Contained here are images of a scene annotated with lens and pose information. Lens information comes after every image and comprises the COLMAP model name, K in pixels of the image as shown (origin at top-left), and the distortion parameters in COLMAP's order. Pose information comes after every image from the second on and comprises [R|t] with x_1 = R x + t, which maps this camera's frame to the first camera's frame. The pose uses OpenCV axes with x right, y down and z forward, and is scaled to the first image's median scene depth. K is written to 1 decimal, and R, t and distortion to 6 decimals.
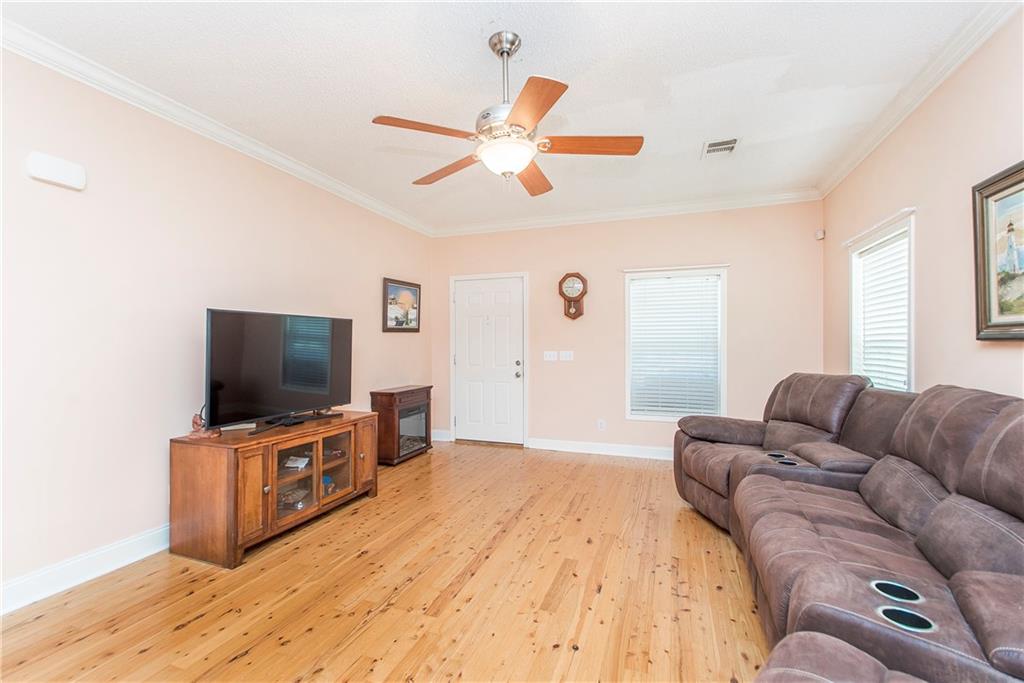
lens RADIAL K [[440.1, 0, 496.7], [0, 440.1, 341.0], [0, 0, 1]] dist [0.001158, -0.000062]
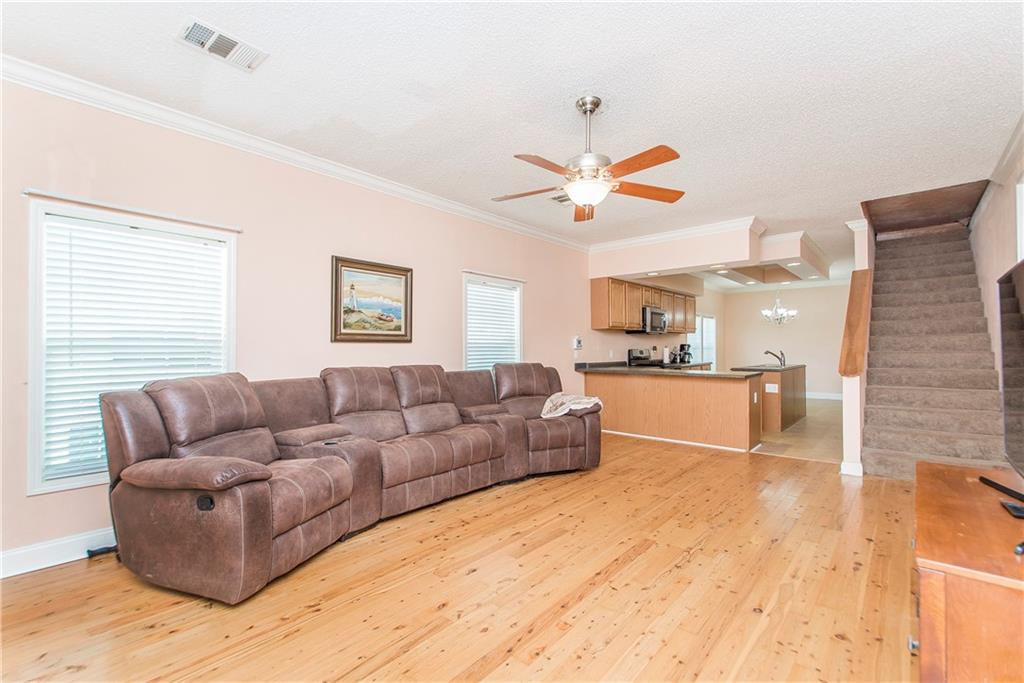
lens RADIAL K [[462.1, 0, 512.0], [0, 462.1, 341.5], [0, 0, 1]] dist [0.010161, -0.000192]
pose [[-0.946349, 0.009822, 0.322997, -0.165505], [0.002840, 0.999752, -0.022082, 0.032338], [-0.323134, -0.019980, -0.946142, 1.949182]]
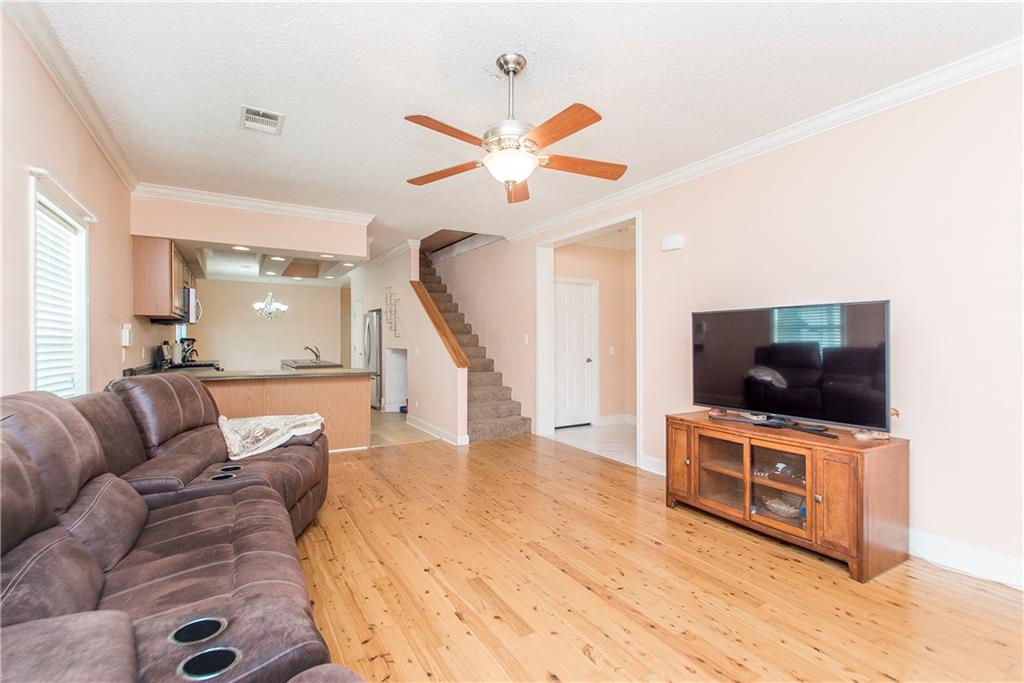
lens RADIAL K [[462.1, 0, 512.0], [0, 462.1, 341.5], [0, 0, 1]] dist [0.010161, -0.000192]
pose [[-0.604311, 0.004027, -0.796738, 0.779663], [0.006548, 0.999979, 0.000087, 0.008123], [0.796722, -0.005165, -0.604324, 1.412831]]
